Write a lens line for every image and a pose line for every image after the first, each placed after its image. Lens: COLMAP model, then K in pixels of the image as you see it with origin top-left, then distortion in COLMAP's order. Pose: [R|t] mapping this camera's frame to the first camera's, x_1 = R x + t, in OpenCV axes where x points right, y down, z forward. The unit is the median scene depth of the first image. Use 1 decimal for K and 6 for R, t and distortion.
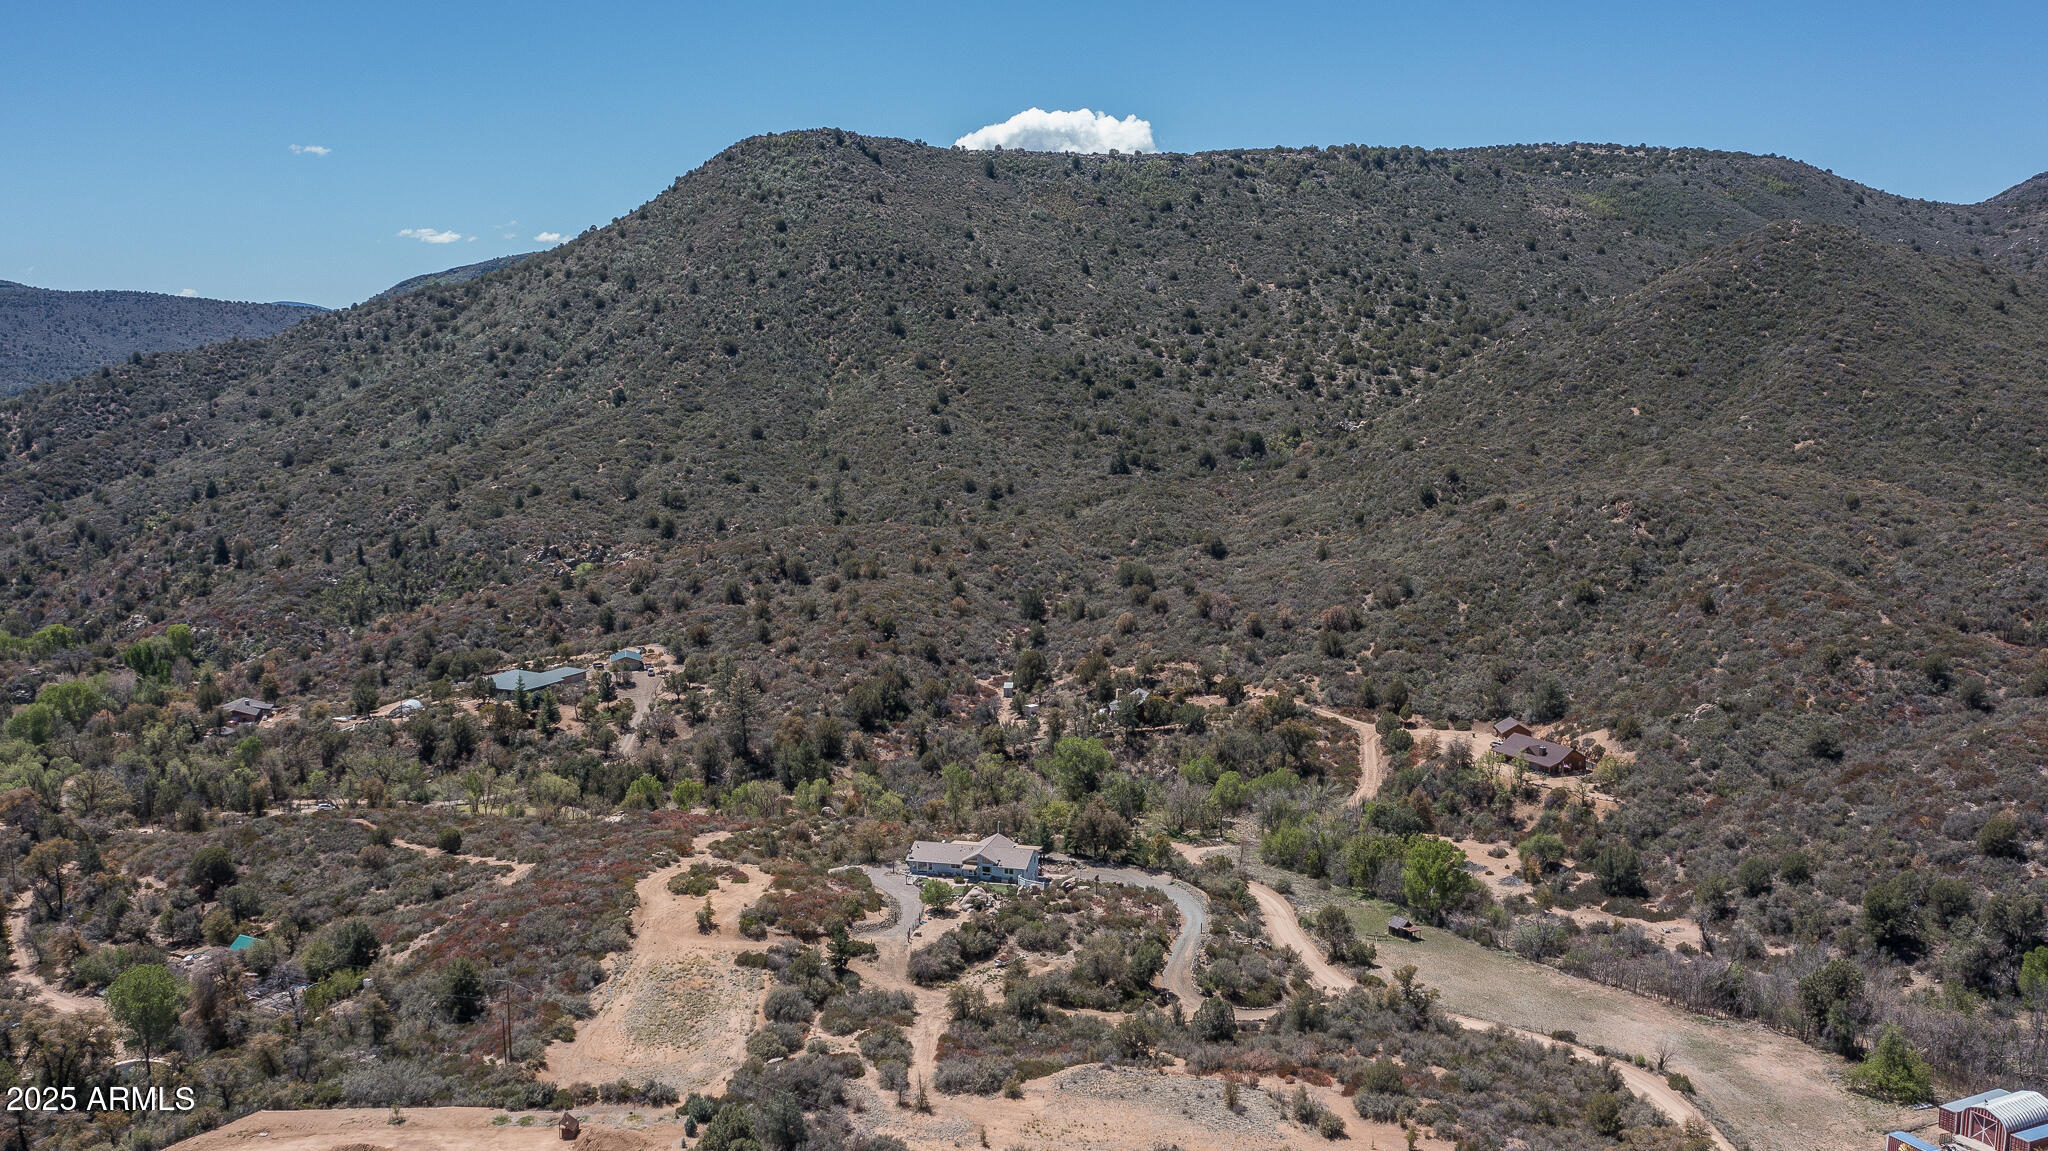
lens RADIAL K [[1773.1, 0, 1043.0], [0, 1773.1, 593.8], [0, 0, 1]] dist [-0.039454, 0.012182]
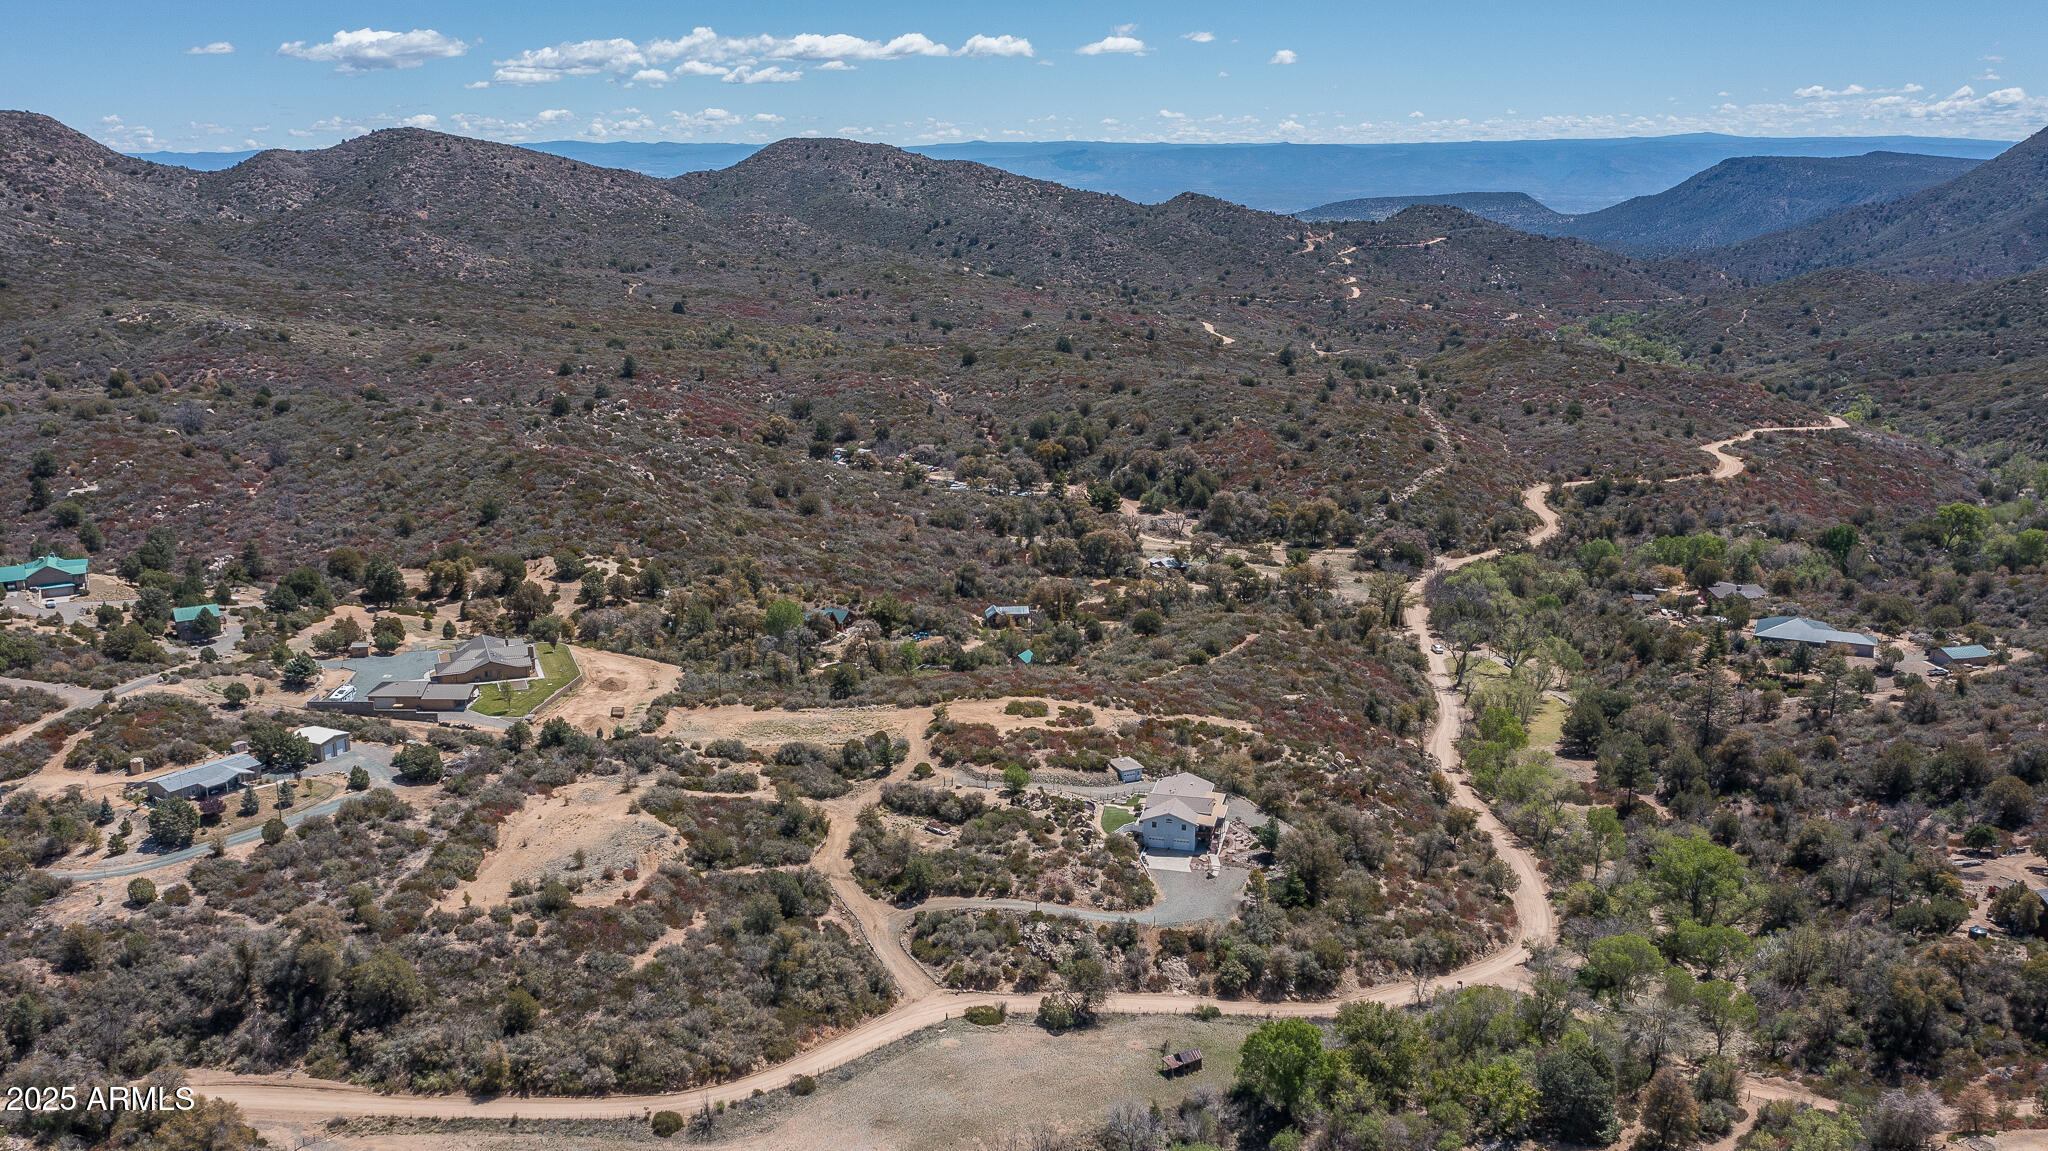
lens RADIAL K [[1695.6, 0, 949.3], [0, 1695.6, 638.9], [0, 0, 1]] dist [-0.034888, 0.001591]
pose [[-0.032762, 0.279426, -0.959608, 0.628111], [-0.139630, 0.949428, 0.281228, -0.145688], [0.989662, 0.143204, 0.007911, 0.577772]]
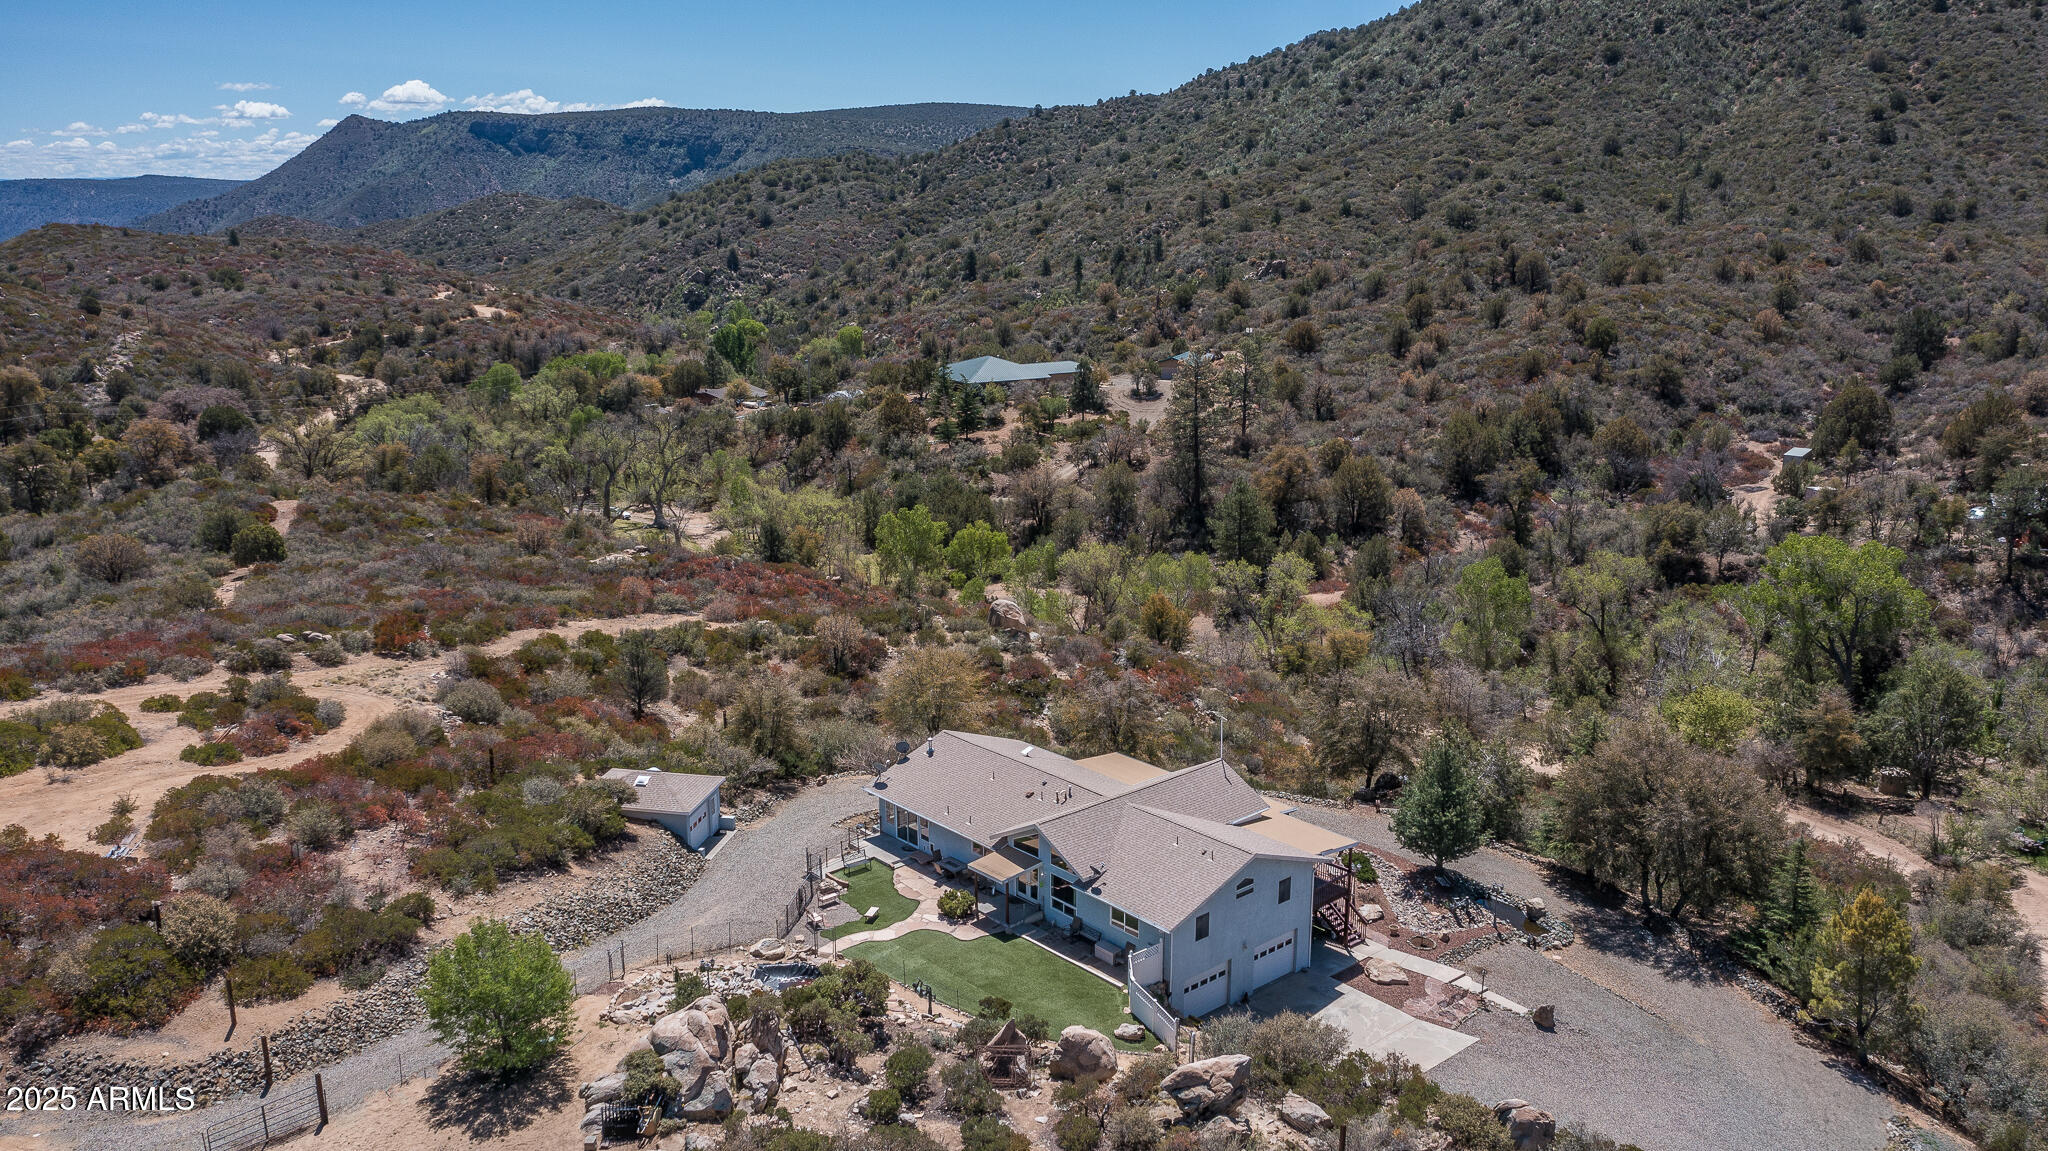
lens RADIAL K [[1598.8, 0, 1018.1], [0, 1598.8, 579.3], [0, 0, 1]] dist [-0.034470, 0.006677]
pose [[0.820436, 0.137475, -0.554965, 0.058807], [-0.083277, 0.989044, 0.121890, 0.055302], [0.565642, -0.053787, 0.822895, 0.542845]]
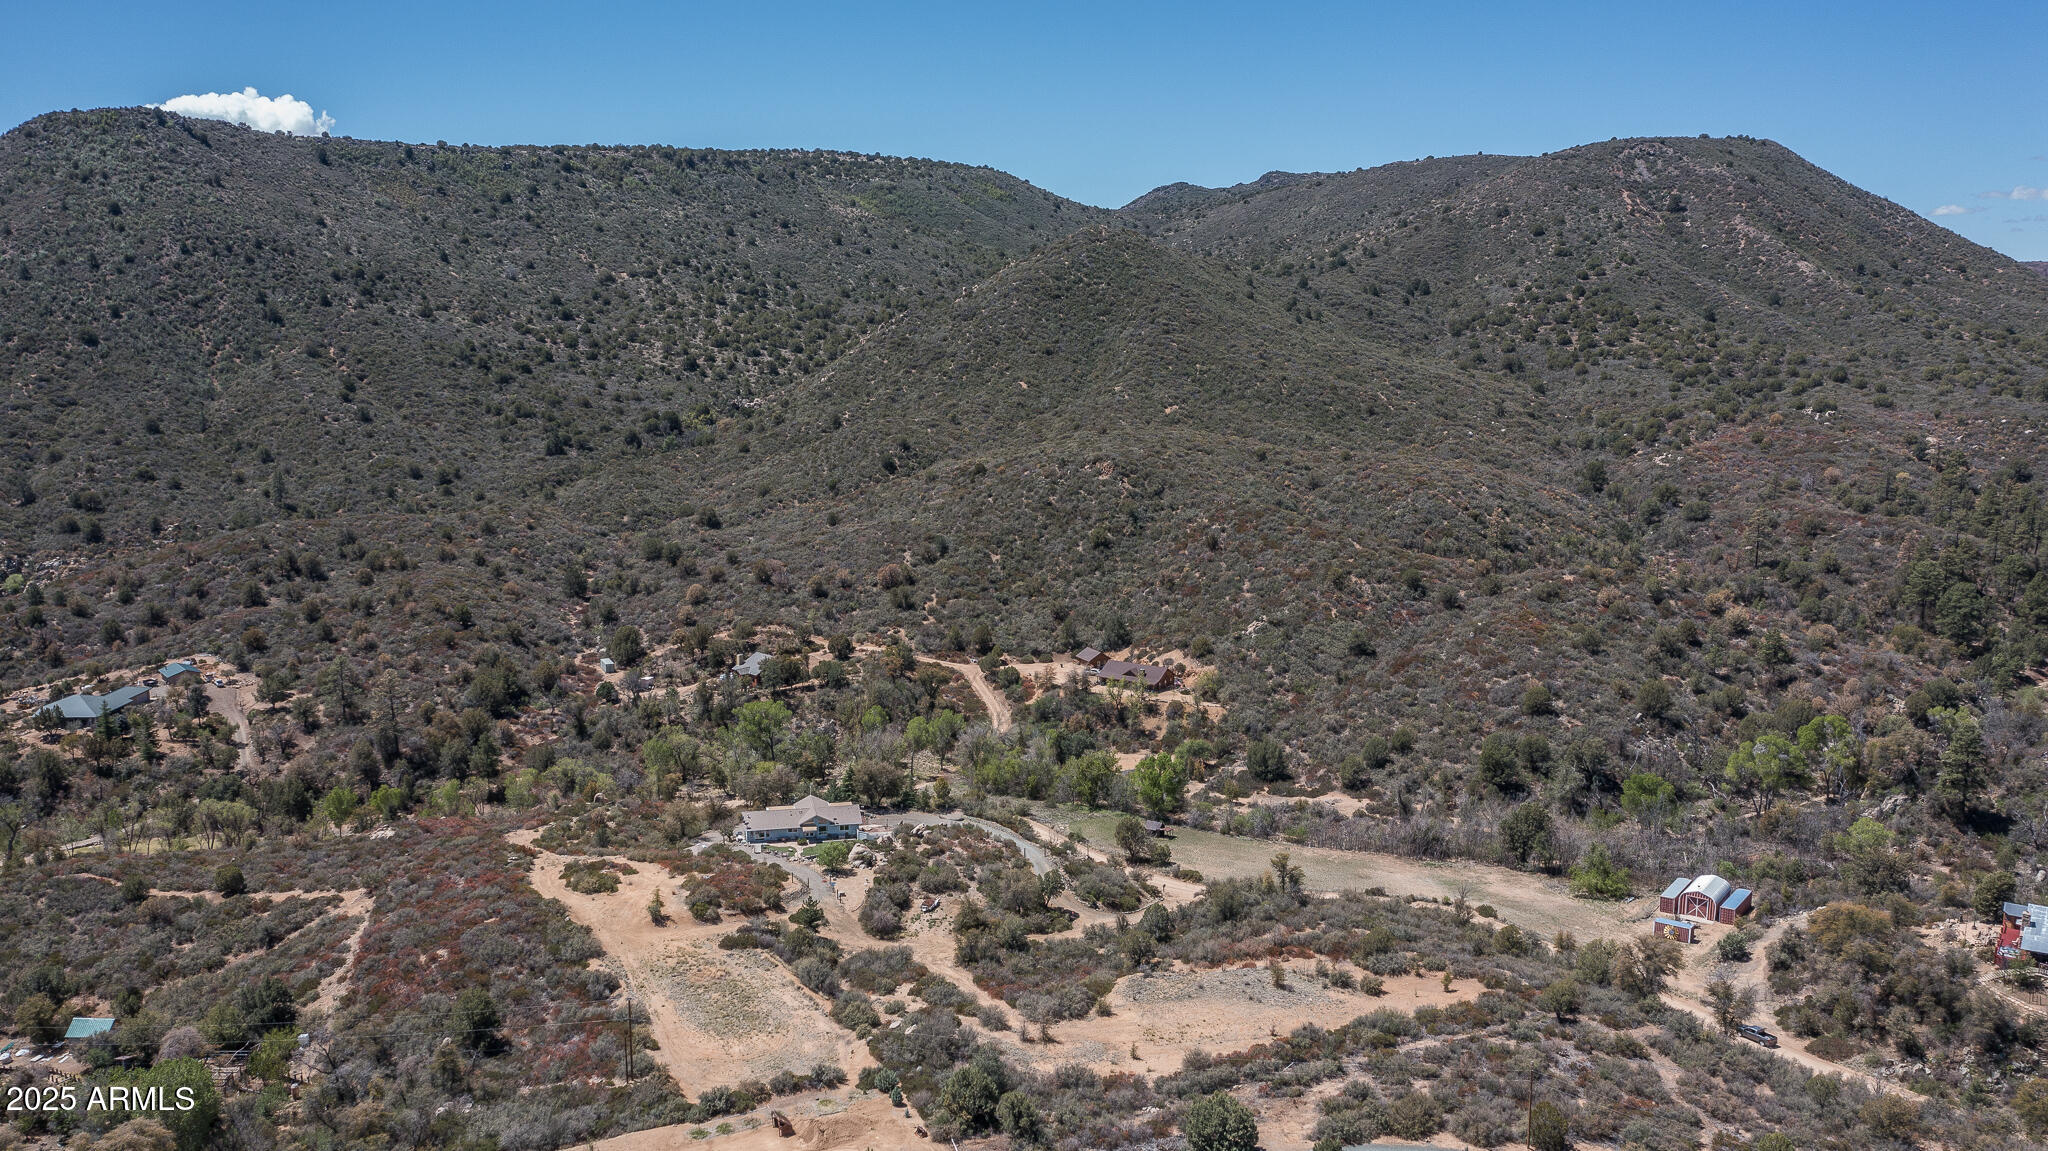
lens RADIAL K [[1598.8, 0, 1018.1], [0, 1598.8, 579.3], [0, 0, 1]] dist [-0.034470, 0.006677]
pose [[0.896408, -0.072136, 0.437320, -0.228284], [0.064207, 0.997394, 0.032911, -0.013310], [-0.438555, -0.001423, 0.898703, 0.052319]]
